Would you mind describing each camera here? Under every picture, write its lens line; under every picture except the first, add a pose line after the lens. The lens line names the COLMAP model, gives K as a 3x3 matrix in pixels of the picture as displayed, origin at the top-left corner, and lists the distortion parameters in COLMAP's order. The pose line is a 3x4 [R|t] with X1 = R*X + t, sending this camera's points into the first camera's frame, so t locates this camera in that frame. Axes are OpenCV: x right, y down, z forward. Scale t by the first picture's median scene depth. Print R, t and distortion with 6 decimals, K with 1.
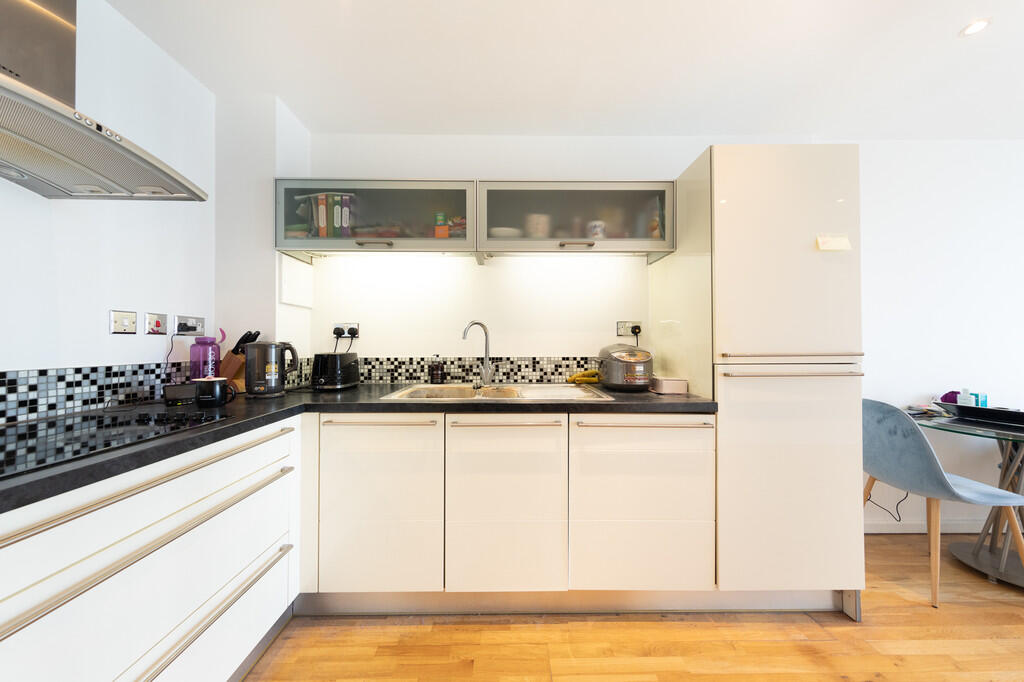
lens RADIAL K [[342.6, 0, 510.6], [0, 342.6, 340.7], [0, 0, 1]] dist [0.006819, 0.000024]
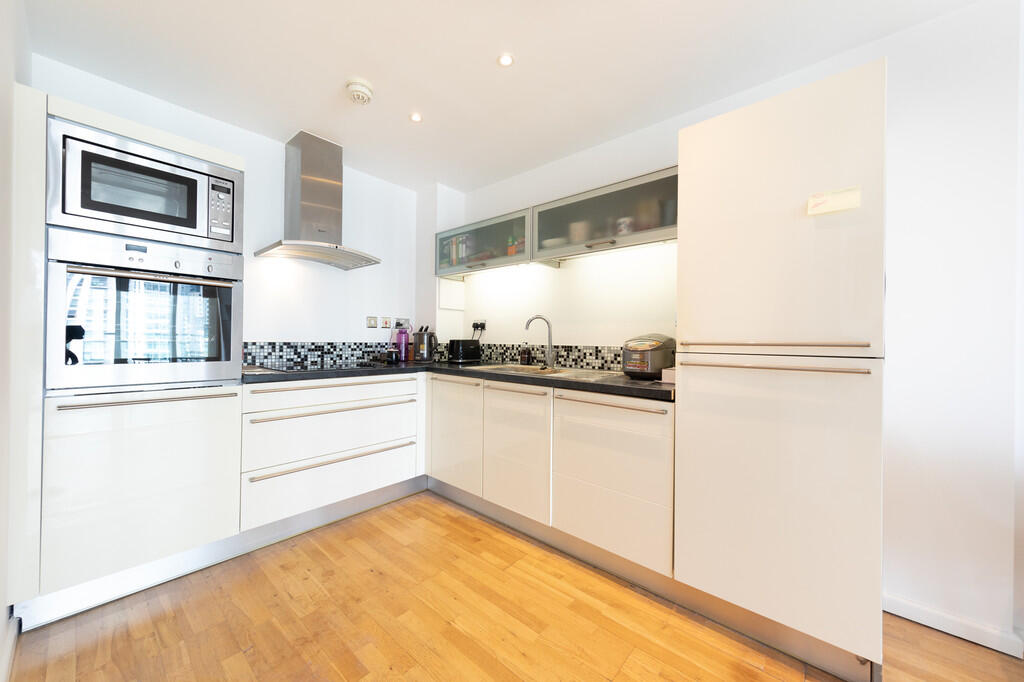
lens RADIAL K [[376.4, 0, 511.2], [0, 376.4, 340.0], [0, 0, 1]] dist [-0.001892, -0.000066]
pose [[0.740774, 0.011659, -0.671653, 0.809731], [-0.006137, 0.999925, 0.010589, 0.019604], [0.671726, -0.003722, 0.740791, -0.101189]]
